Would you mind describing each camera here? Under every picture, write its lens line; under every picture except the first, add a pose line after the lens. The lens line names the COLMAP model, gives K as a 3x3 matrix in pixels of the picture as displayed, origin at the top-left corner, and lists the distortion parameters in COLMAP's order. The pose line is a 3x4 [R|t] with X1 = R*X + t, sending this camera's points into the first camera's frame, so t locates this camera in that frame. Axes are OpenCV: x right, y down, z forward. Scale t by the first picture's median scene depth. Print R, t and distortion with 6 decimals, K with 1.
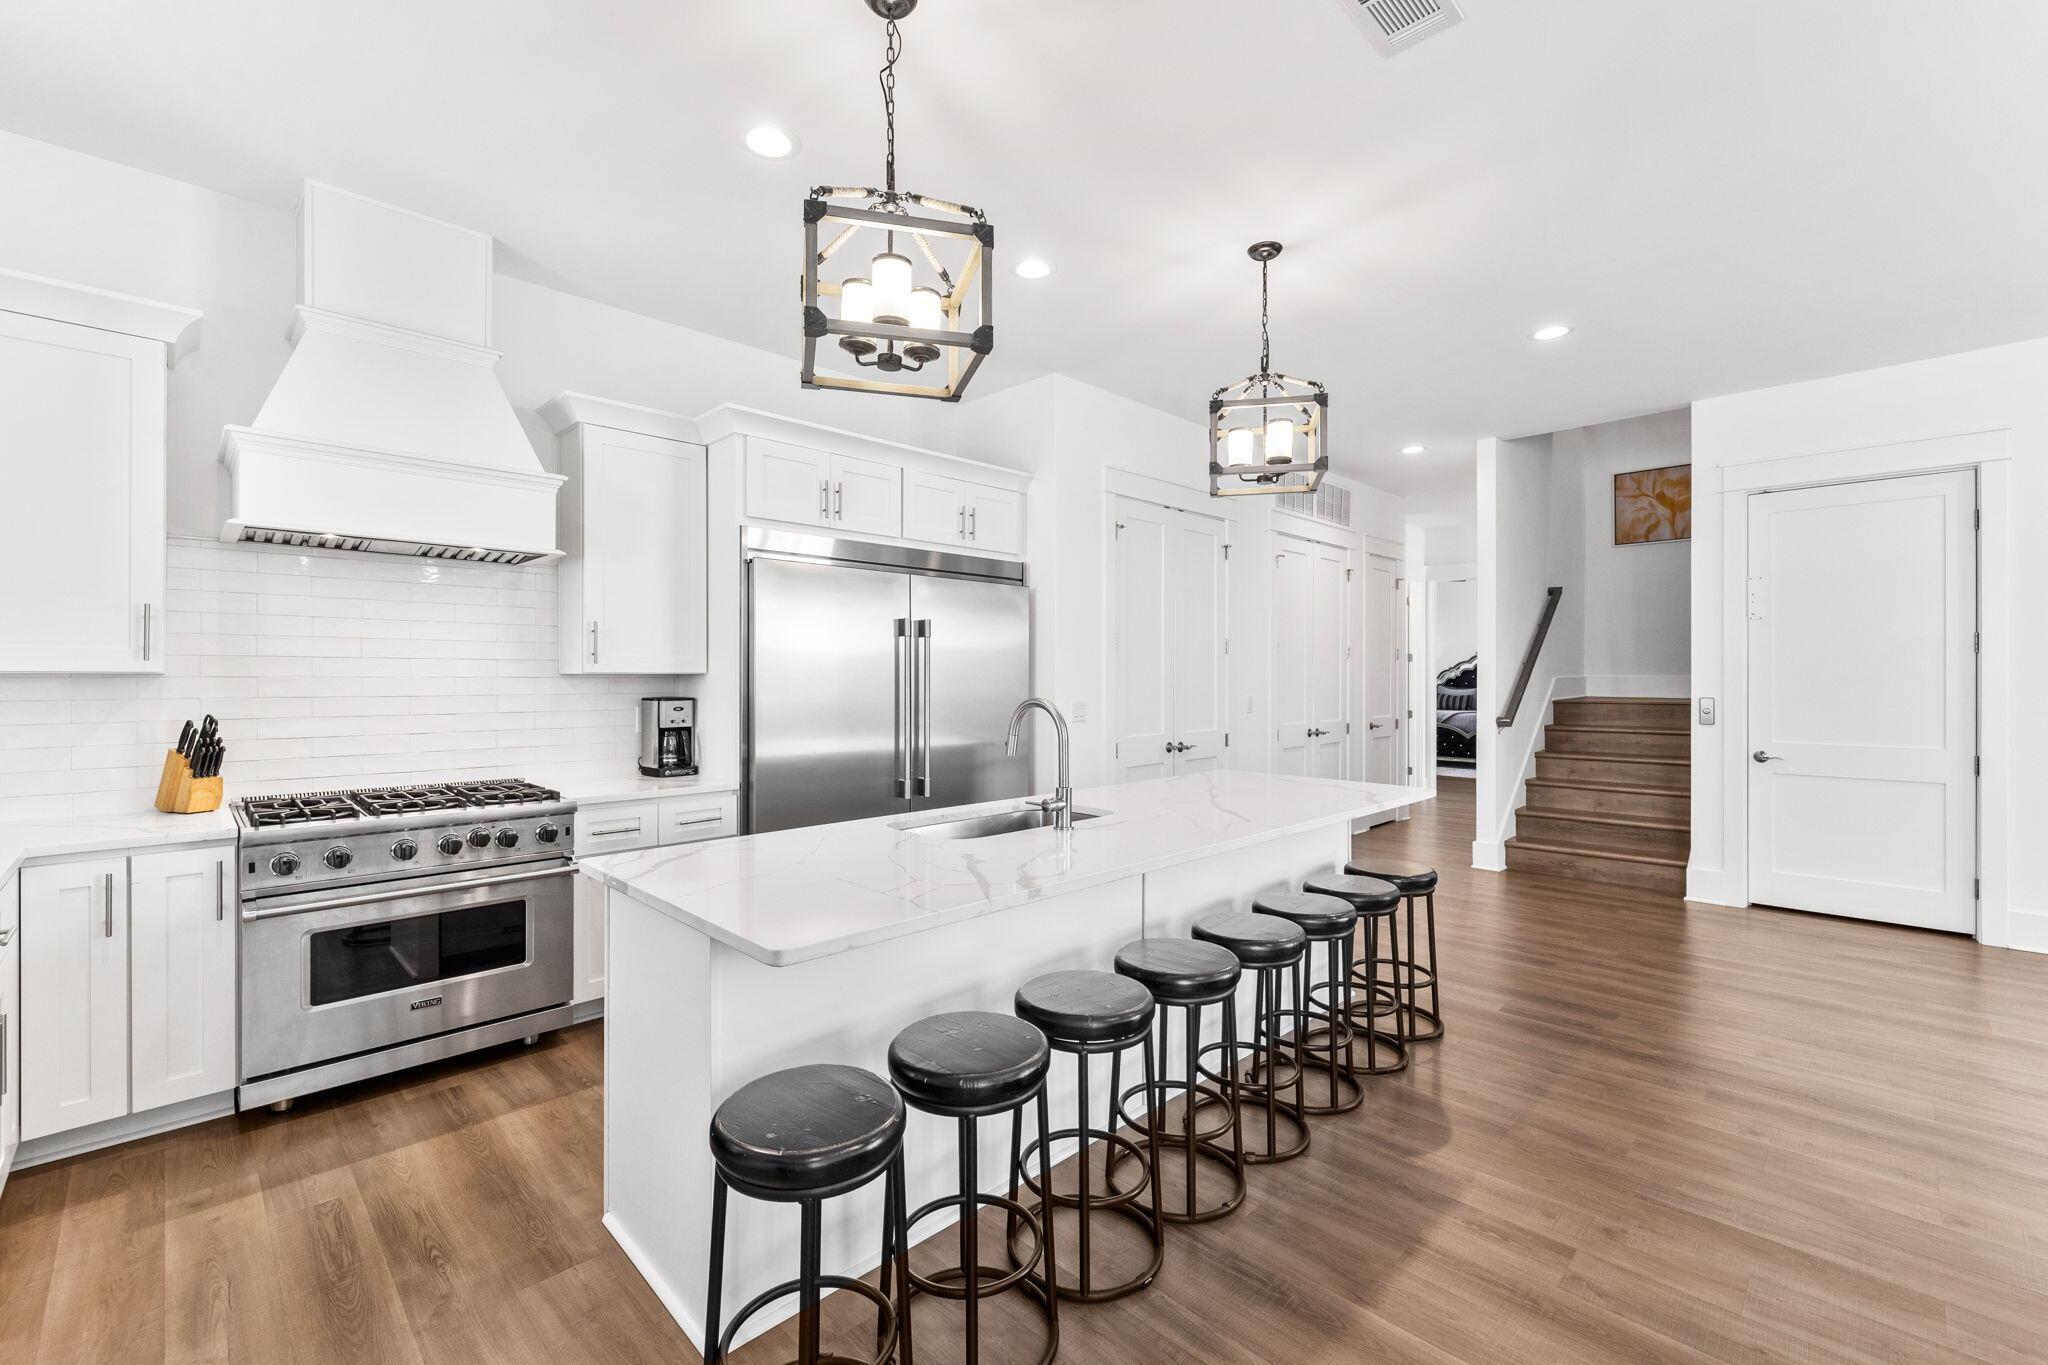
lens RADIAL K [[859.9, 0, 1023.2], [0, 859.9, 675.8], [0, 0, 1]] dist [-0.001550, -0.000088]
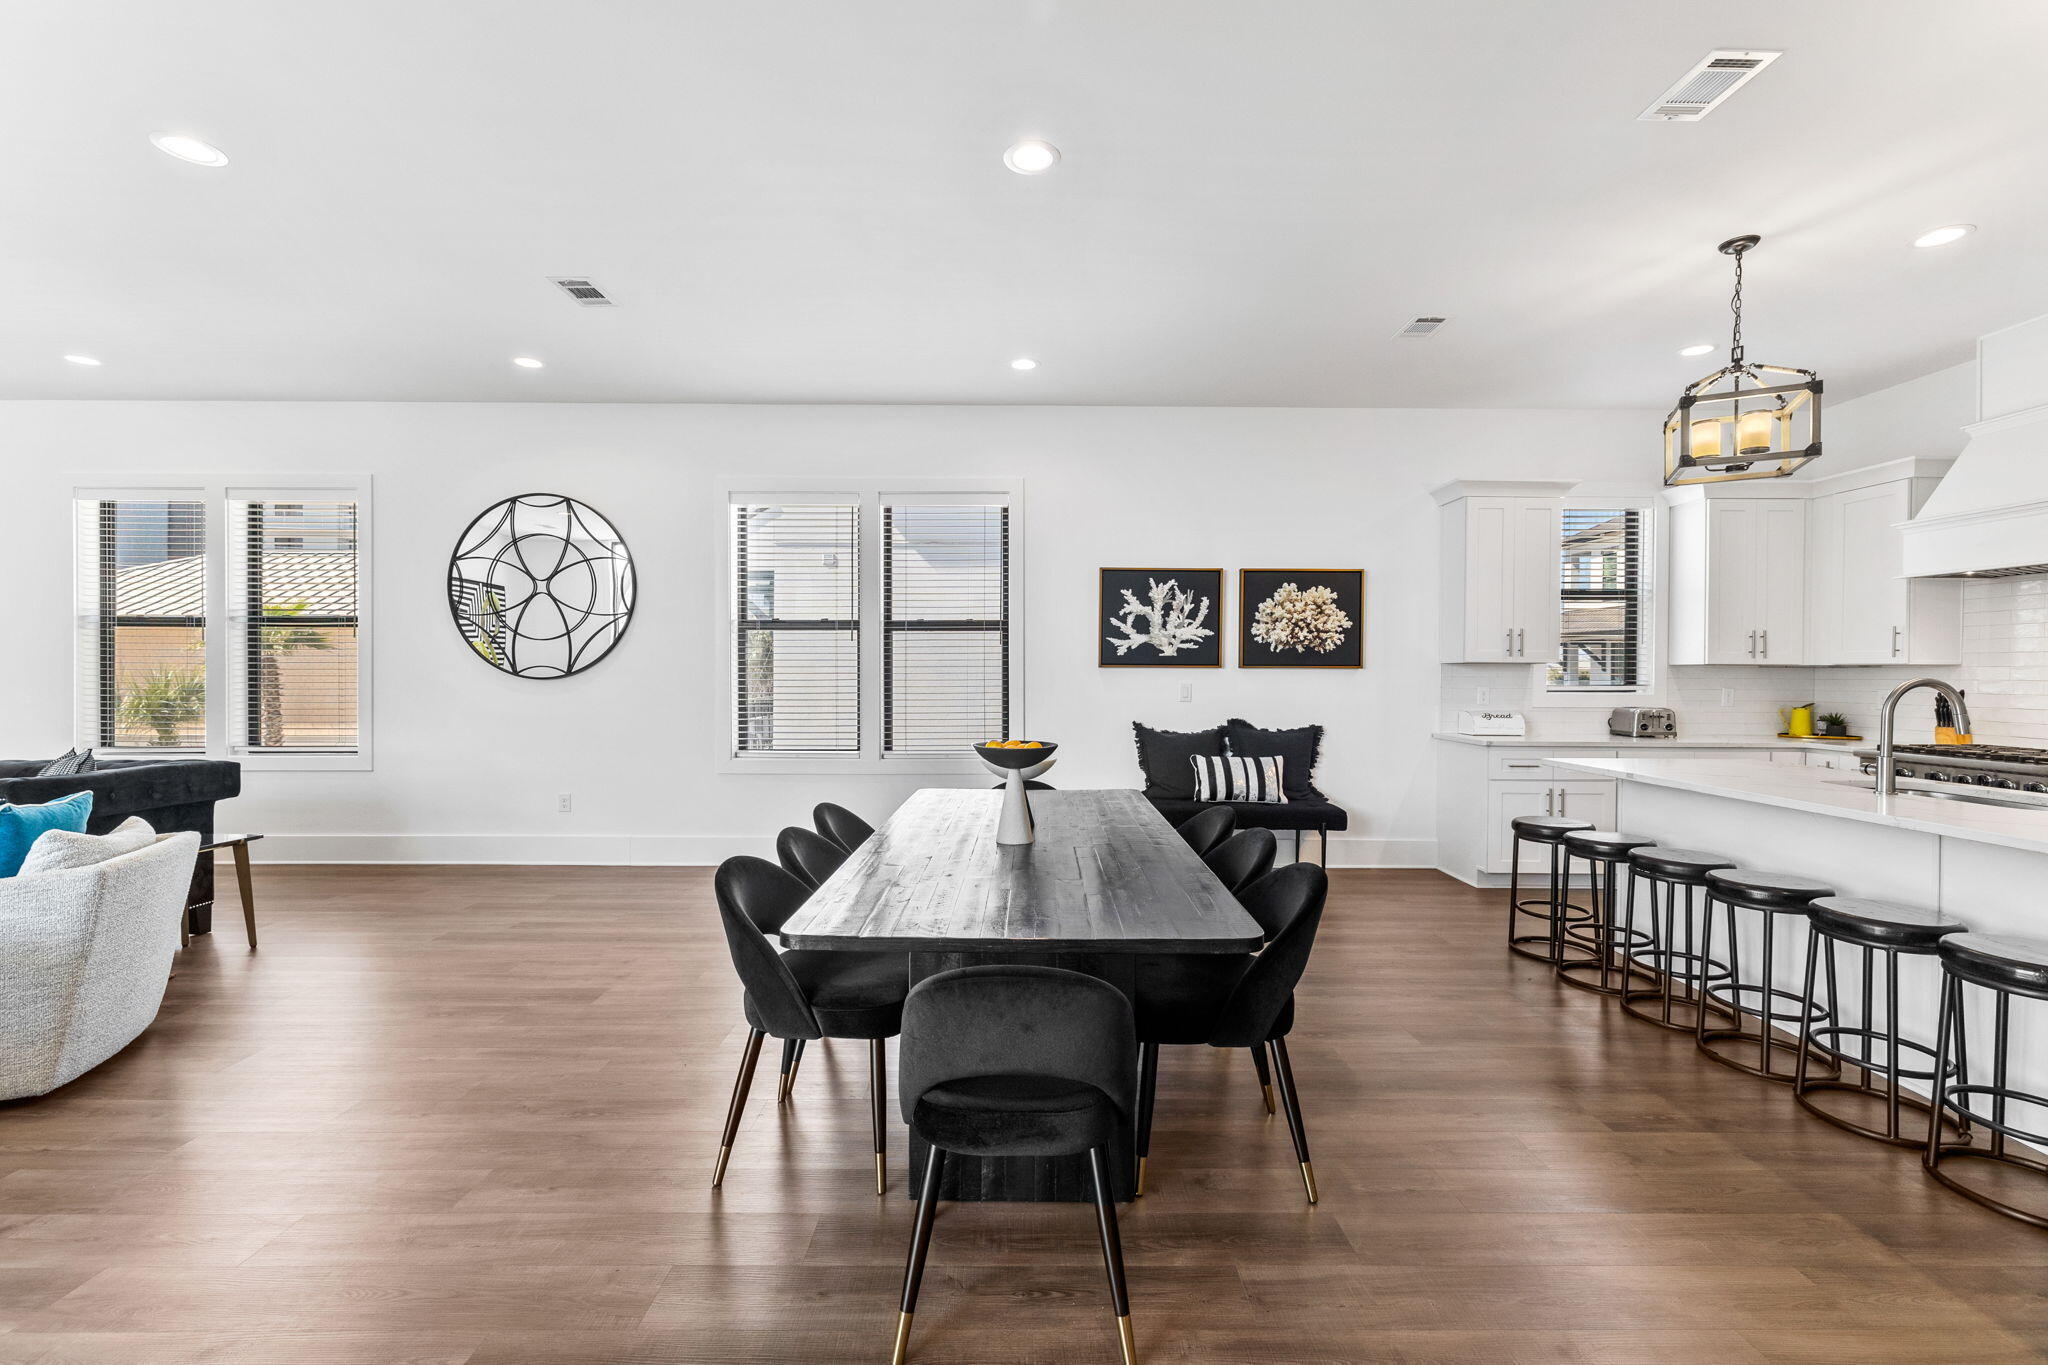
lens RADIAL K [[861.9, 0, 1024.0], [0, 861.9, 682.5], [0, 0, 1]] dist [0.001585, 0.000189]
pose [[-0.692832, 0.005968, -0.721075, 1.398195], [-0.004121, 0.999917, 0.012235, 0.019549], [0.721088, 0.011449, -0.692749, 0.827789]]
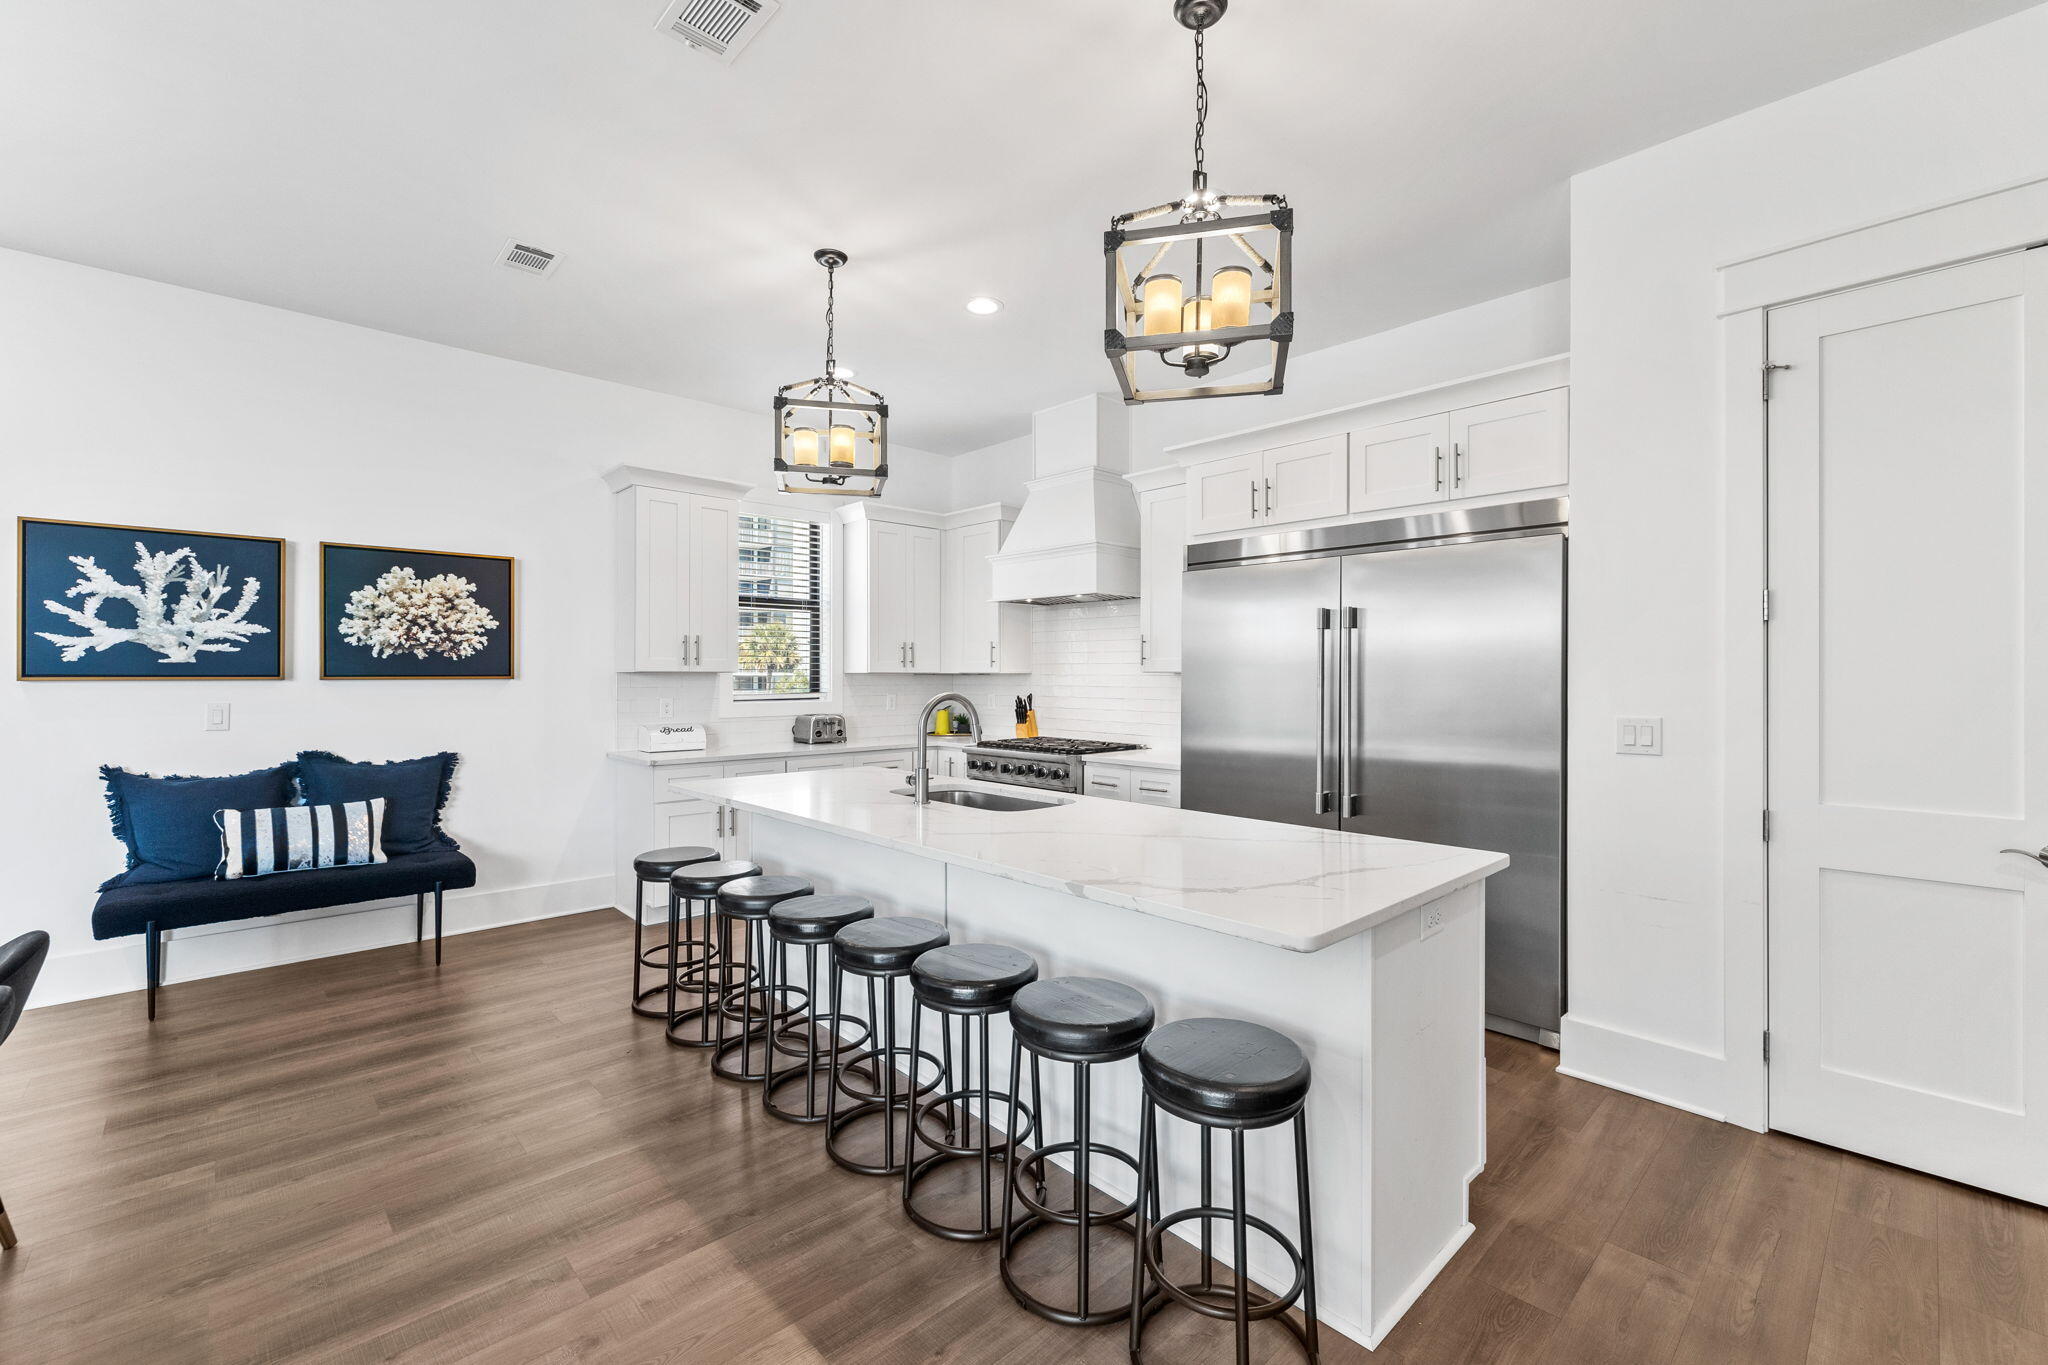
lens RADIAL K [[859.9, 0, 1023.2], [0, 859.9, 675.8], [0, 0, 1]] dist [-0.001550, -0.000088]
pose [[-0.020485, 0.002425, -0.999787, 1.041184], [0.000354, 0.999997, 0.002418, -0.000075], [0.999790, -0.000304, -0.020486, 0.993359]]
